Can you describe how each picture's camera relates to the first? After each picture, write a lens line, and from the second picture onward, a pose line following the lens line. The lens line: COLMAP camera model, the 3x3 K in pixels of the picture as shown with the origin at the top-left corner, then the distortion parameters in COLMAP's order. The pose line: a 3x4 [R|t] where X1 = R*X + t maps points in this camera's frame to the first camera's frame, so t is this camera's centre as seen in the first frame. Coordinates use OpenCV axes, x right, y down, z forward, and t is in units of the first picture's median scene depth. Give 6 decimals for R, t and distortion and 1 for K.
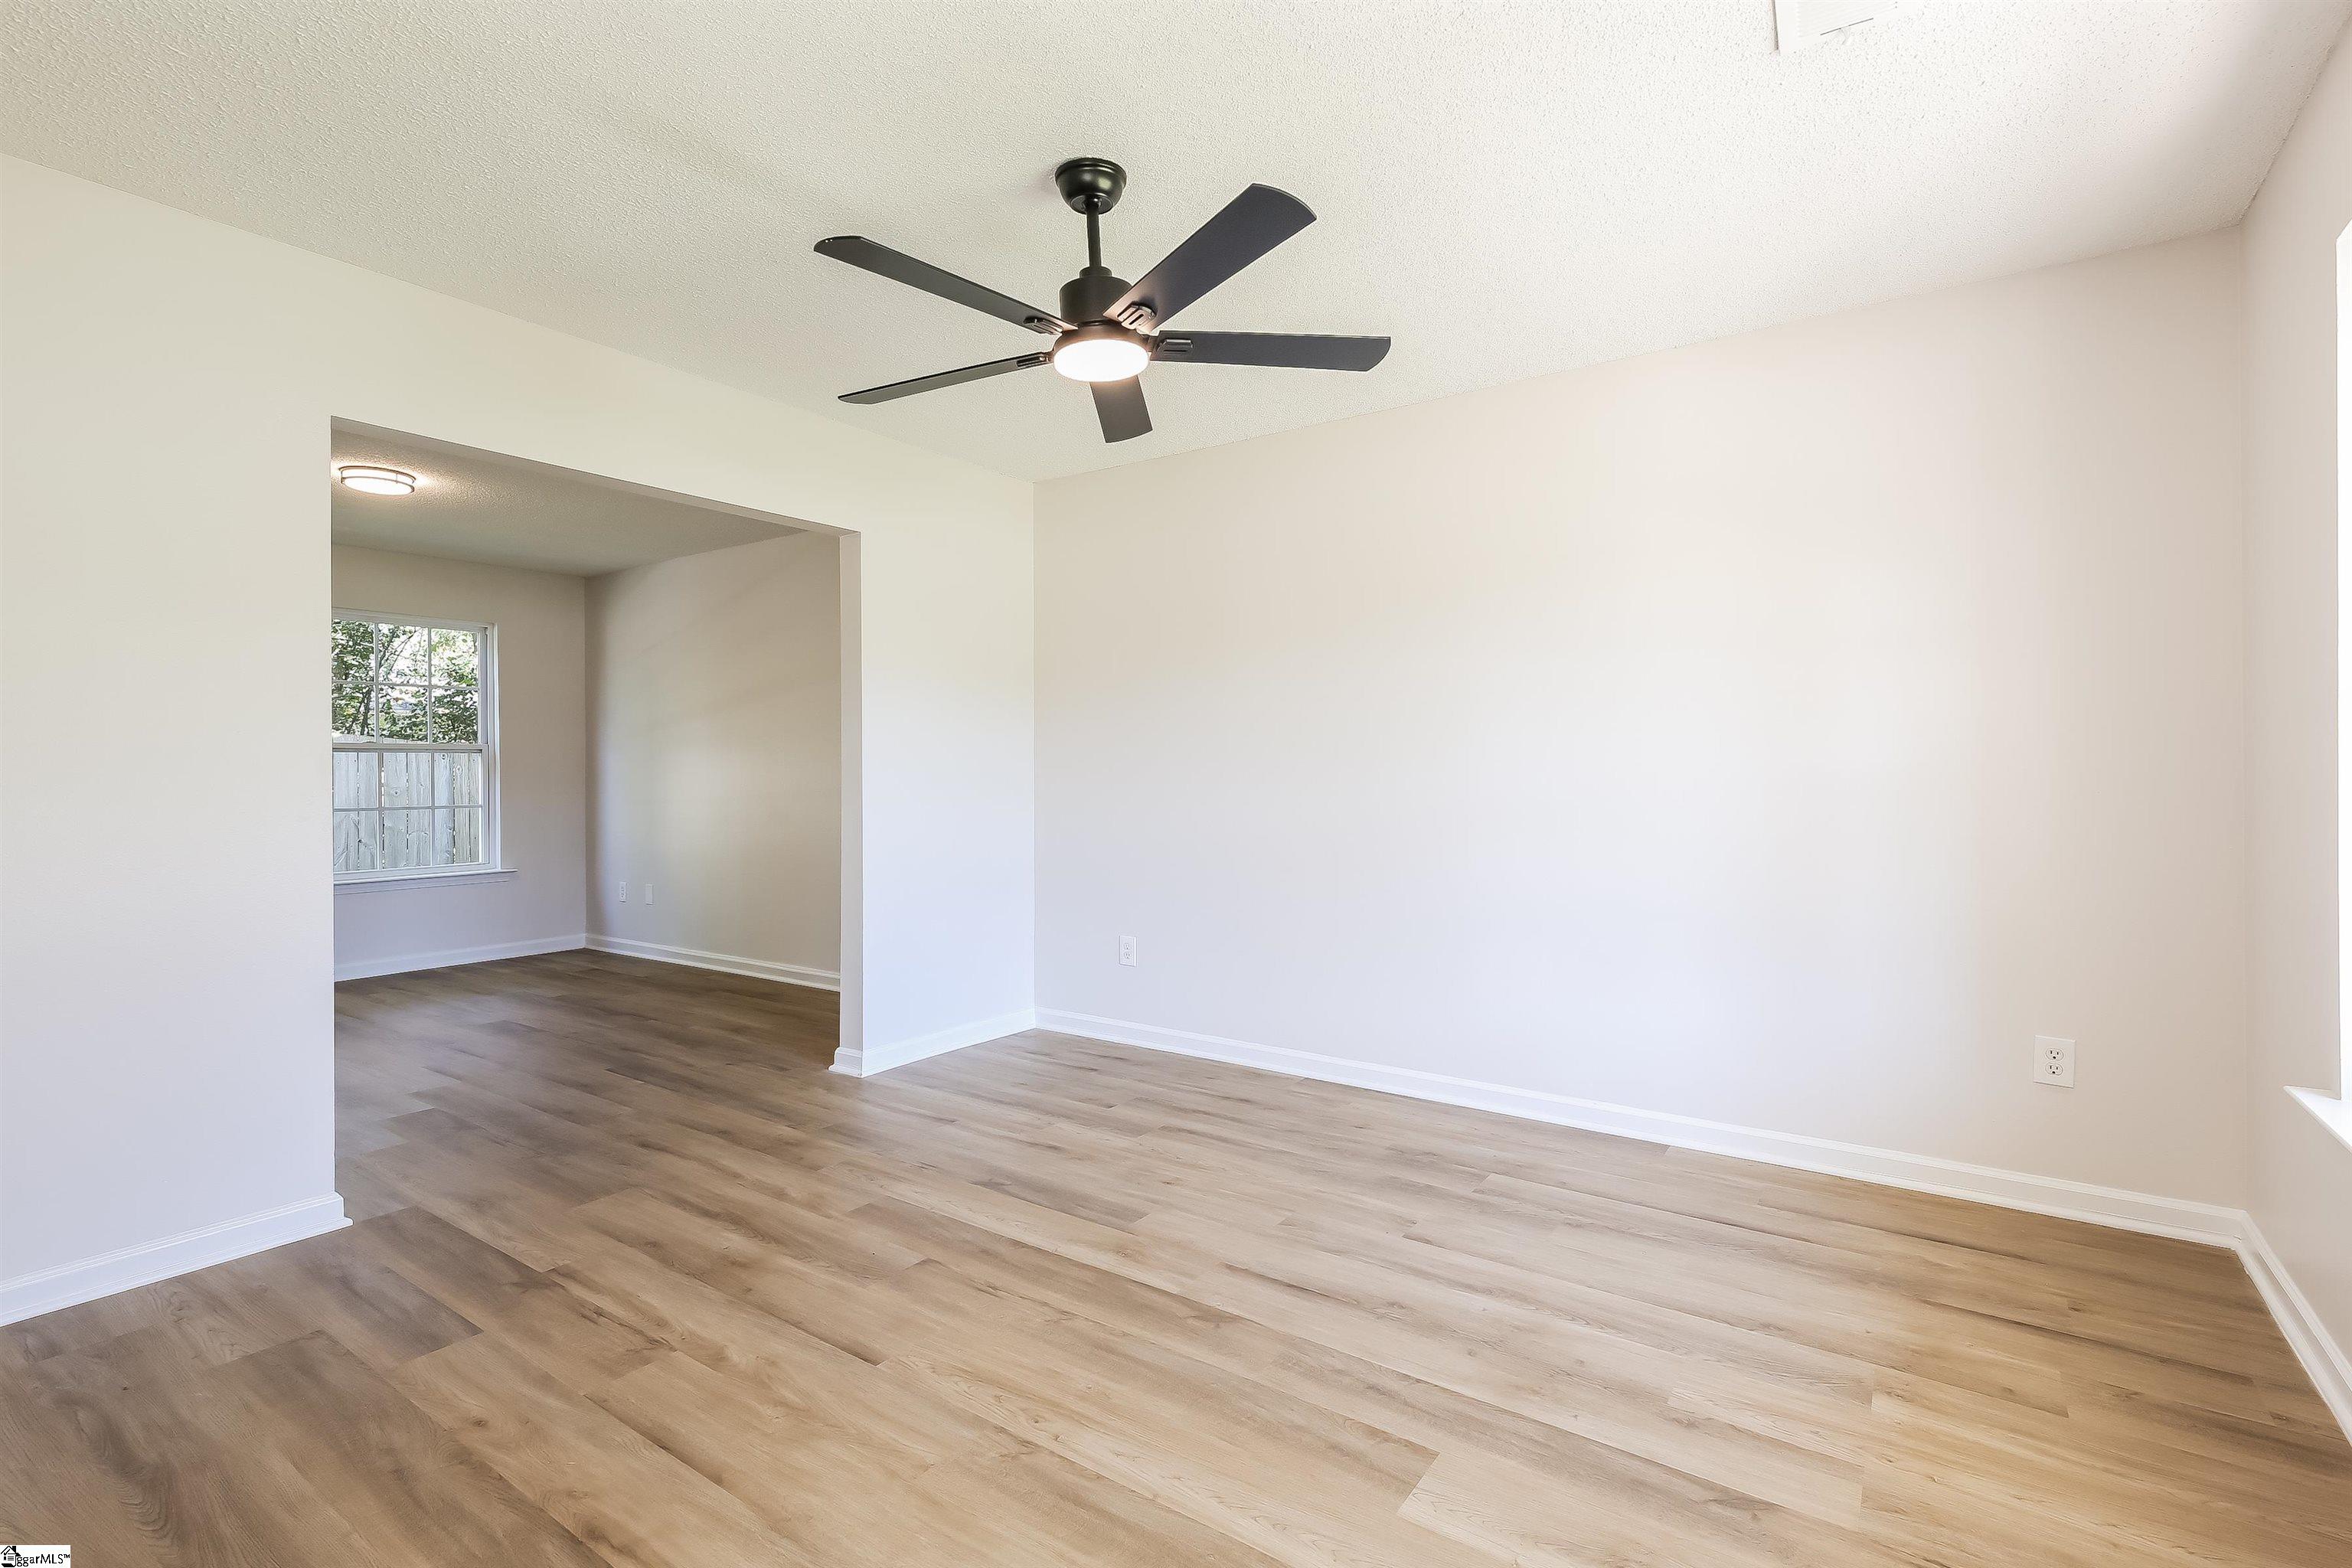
lens RADIAL K [[1056.1, 0, 1178.7], [0, 1056.1, 776.0], [0, 0, 1]] dist [-0.001420, -0.000149]
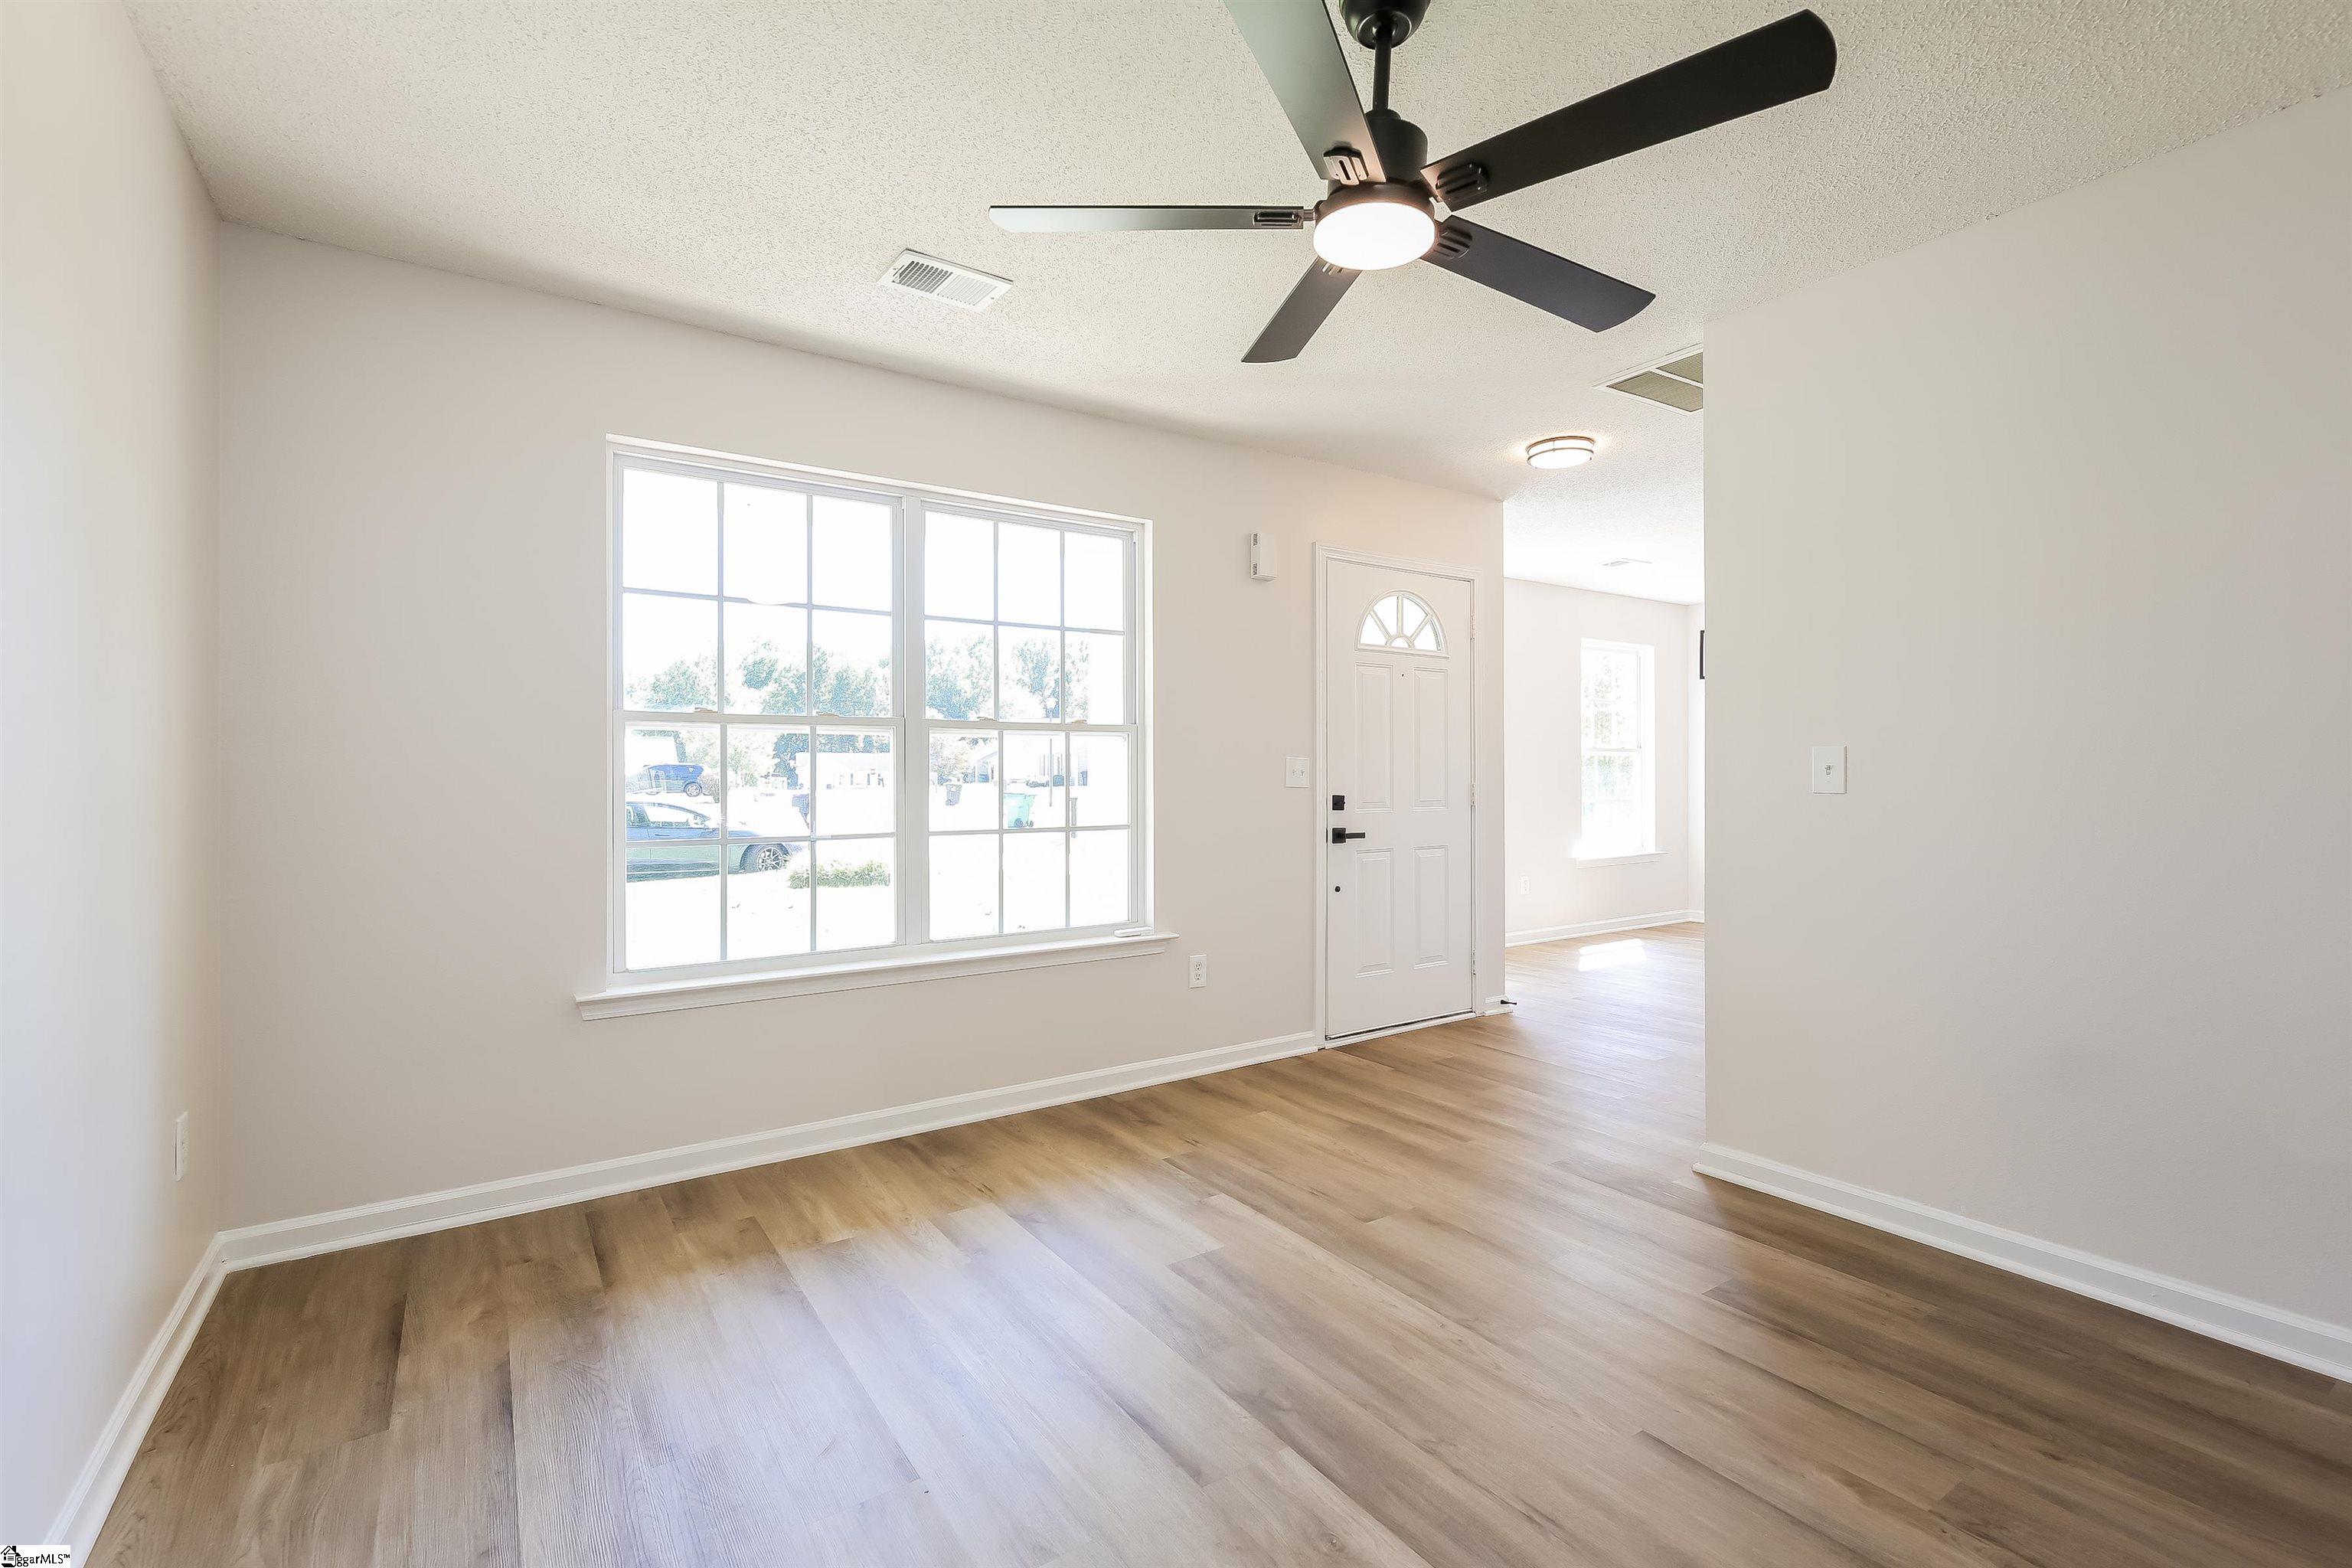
lens RADIAL K [[1056.1, 0, 1164.0], [0, 1056.1, 769.3], [0, 0, 1]] dist [-0.001420, -0.000149]
pose [[-0.930221, 0.009511, 0.366877, -0.240238], [0.011353, 0.999931, 0.002862, -0.025431], [-0.366824, 0.006827, -0.930265, 1.998468]]
